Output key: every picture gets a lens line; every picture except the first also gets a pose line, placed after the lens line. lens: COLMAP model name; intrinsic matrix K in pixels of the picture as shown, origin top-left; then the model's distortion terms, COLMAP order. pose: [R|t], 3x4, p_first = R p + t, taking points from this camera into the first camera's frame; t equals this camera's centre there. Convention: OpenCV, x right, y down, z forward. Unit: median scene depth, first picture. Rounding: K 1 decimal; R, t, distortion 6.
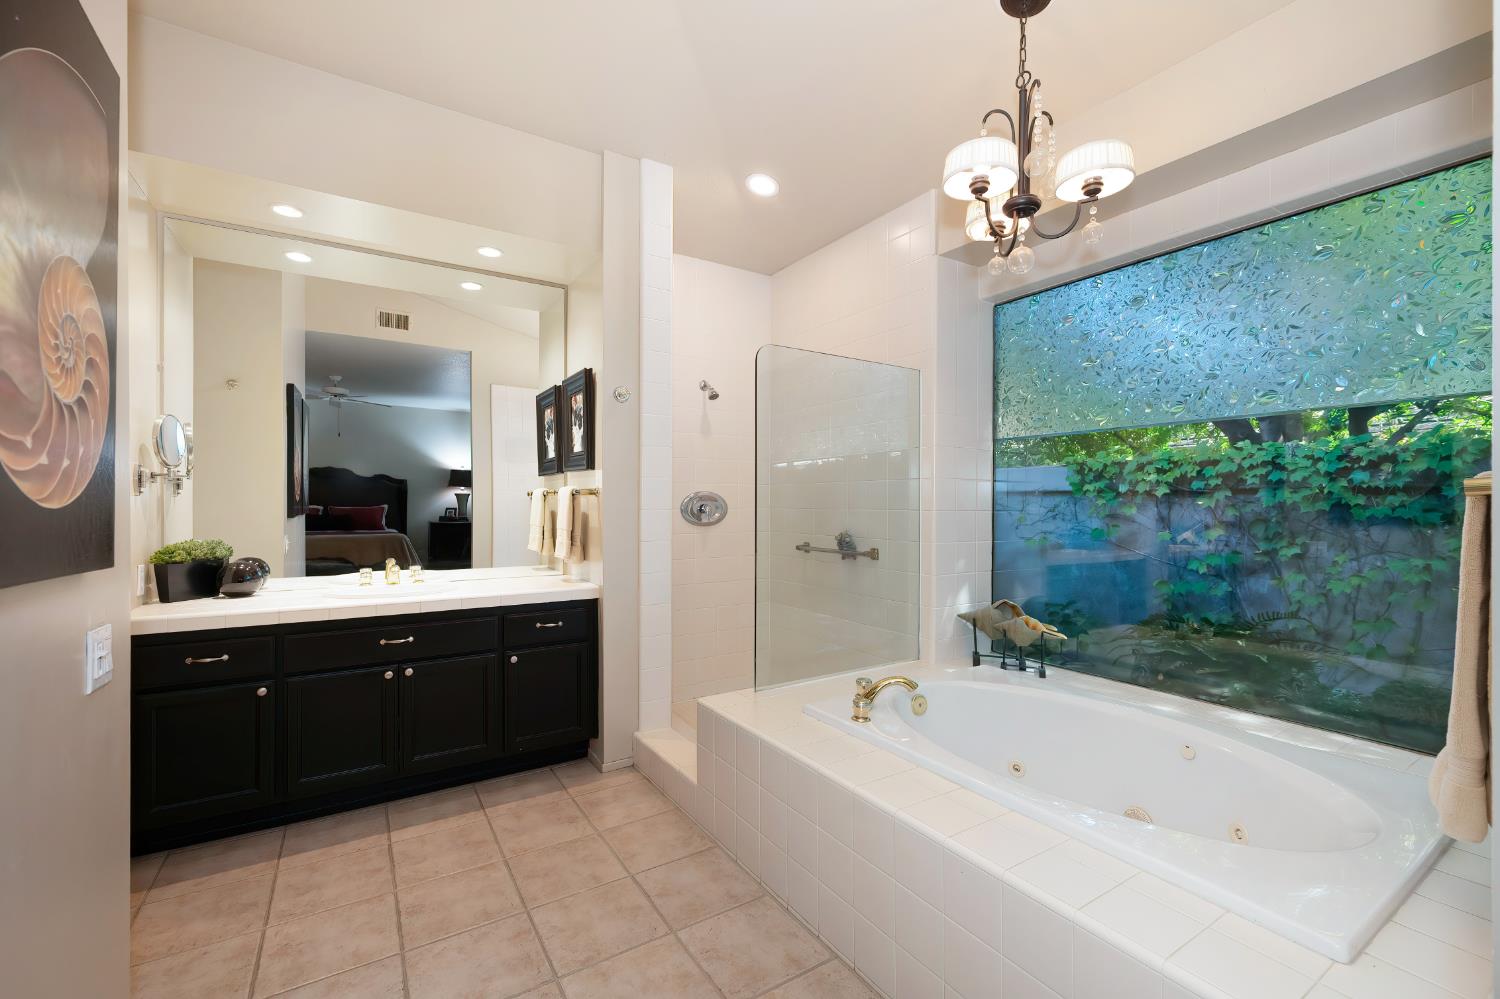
lens RADIAL K [[626.0, 0, 756.5], [0, 626.0, 500.3], [0, 0, 1]] dist [0.001103, 0.000027]
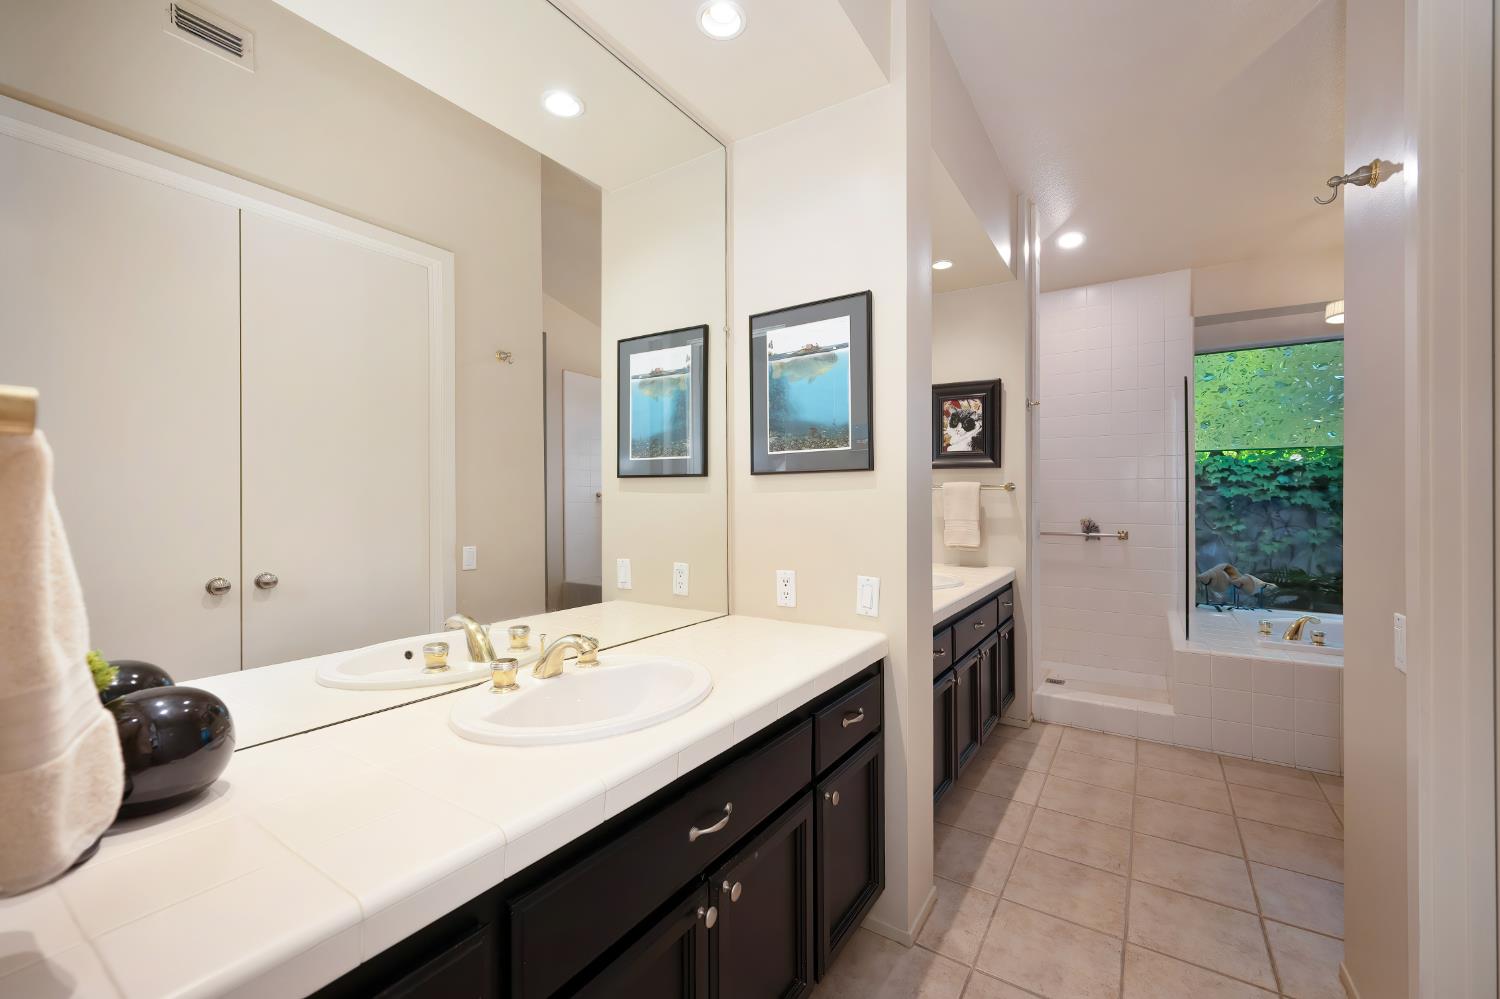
lens RADIAL K [[601.8, 0, 757.5], [0, 601.8, 499.7], [0, 0, 1]] dist [-0.000544, 0.000166]
pose [[0.911305, -0.005435, 0.411696, -0.927809], [0.002732, 0.999971, 0.007154, -0.000070], [-0.411723, -0.005395, 0.911293, 0.152238]]
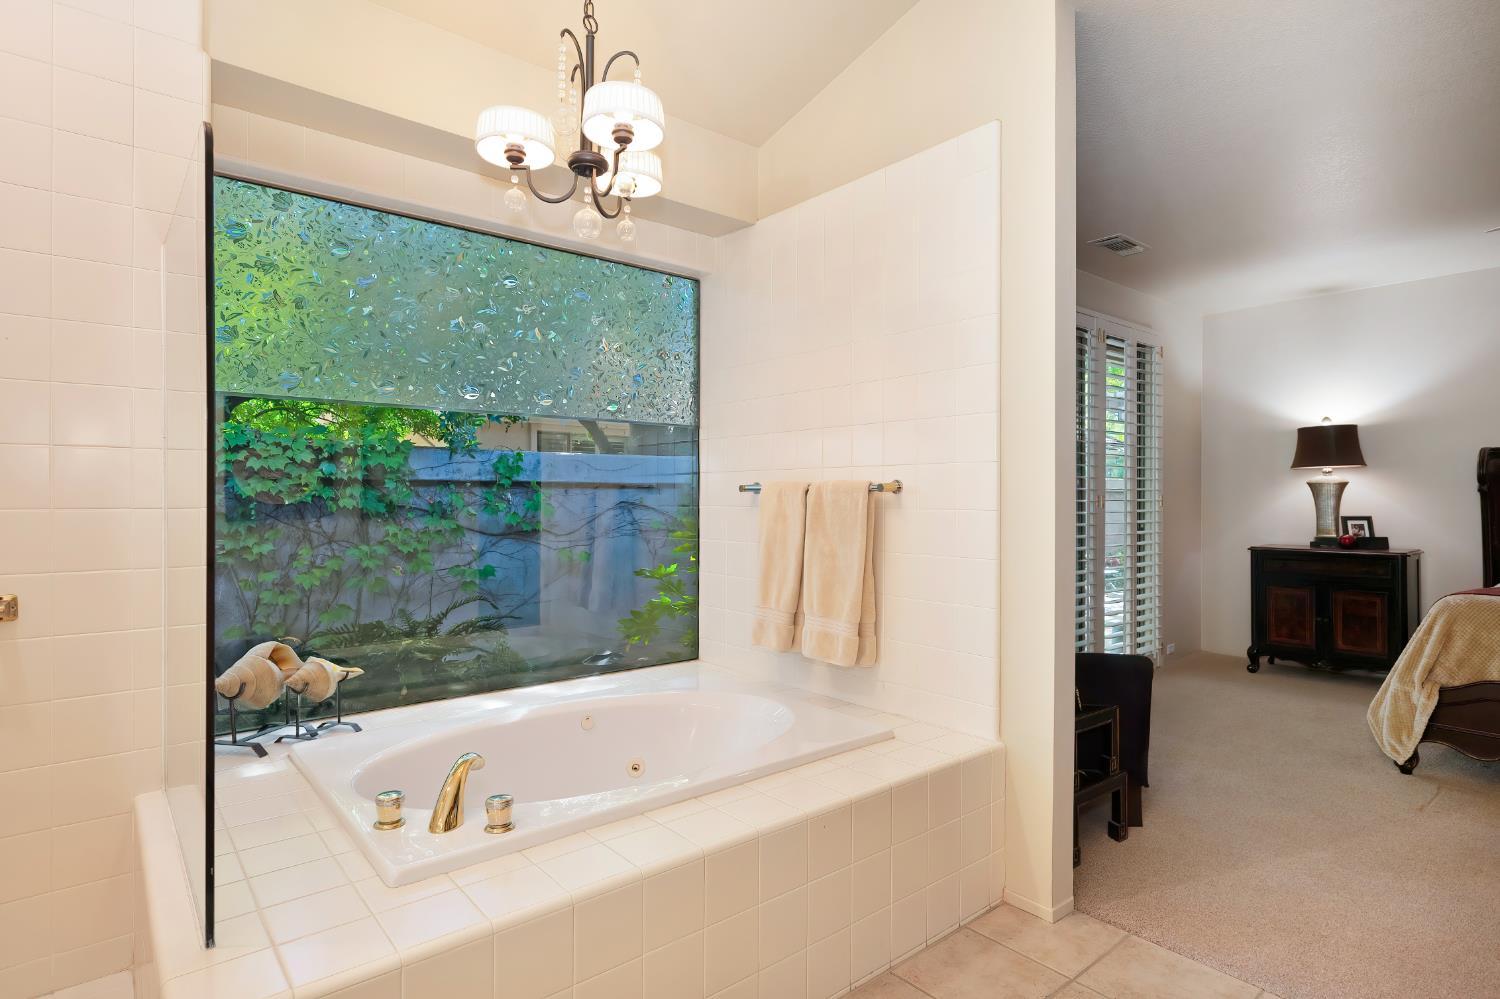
lens RADIAL K [[767.9, 0, 746.9], [0, 767.9, 493.9], [0, 0, 1]] dist [-0.001461, -0.000235]
pose [[-0.130663, 0.002070, 0.991425, -0.362004], [-0.006556, 0.999974, -0.002952, 0.003199], [-0.991405, -0.006885, -0.130646, 0.505564]]
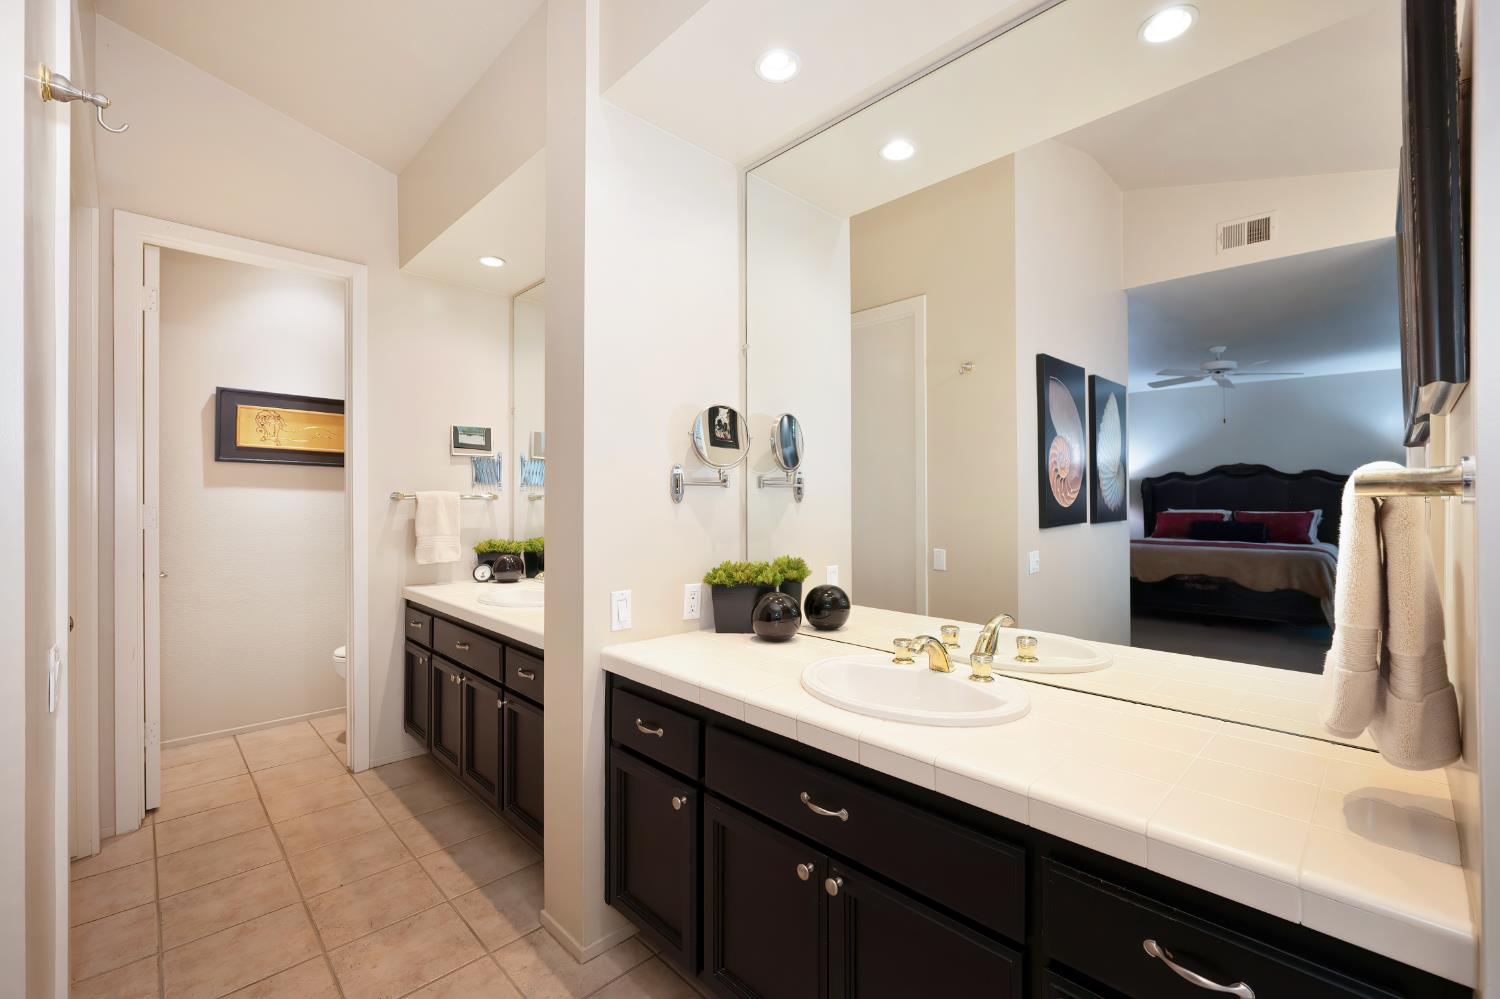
lens RADIAL K [[626.0, 0, 756.5], [0, 626.0, 500.3], [0, 0, 1]] dist [0.001103, 0.000027]
pose [[0.219229, -0.000473, -0.975673, -0.079338], [-0.000385, 1.000000, -0.000572, -0.007795], [0.975673, 0.000501, 0.219229, 0.583899]]
